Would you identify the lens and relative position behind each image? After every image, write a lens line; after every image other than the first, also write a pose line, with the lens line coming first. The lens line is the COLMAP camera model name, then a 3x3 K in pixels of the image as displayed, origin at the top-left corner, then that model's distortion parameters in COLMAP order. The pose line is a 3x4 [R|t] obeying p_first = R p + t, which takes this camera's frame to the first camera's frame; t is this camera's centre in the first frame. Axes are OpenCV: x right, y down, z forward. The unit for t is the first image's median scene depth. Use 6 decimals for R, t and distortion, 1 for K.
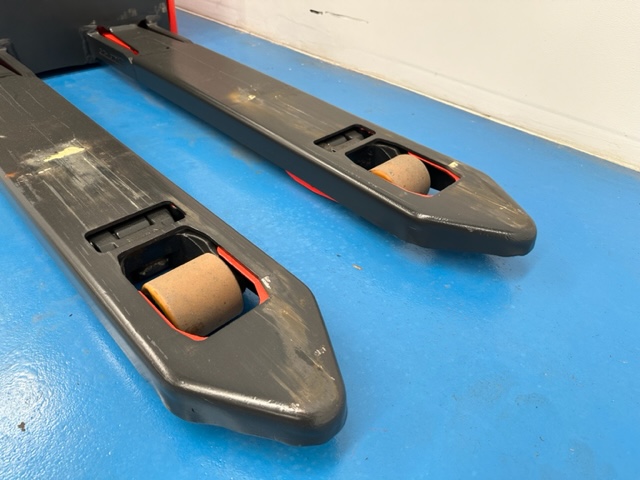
lens RADIAL K [[457.1, 0, 322.4], [0, 457.1, 240.2], [0, 0, 1]] dist [0.017786, -0.013910]
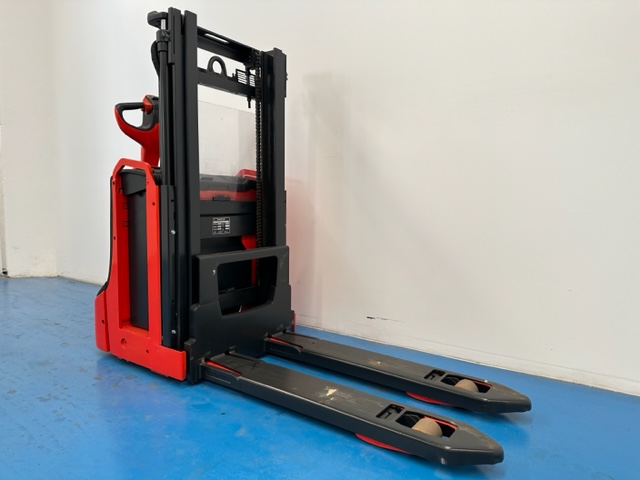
lens RADIAL K [[457.1, 0, 321.5], [0, 457.1, 237.4], [0, 0, 1]] dist [0.017786, -0.013910]
pose [[0.980718, -0.034917, 0.192283, -0.642387], [0.134087, 0.836007, -0.532083, 0.240349], [-0.142171, 0.547606, 0.824570, -0.835965]]
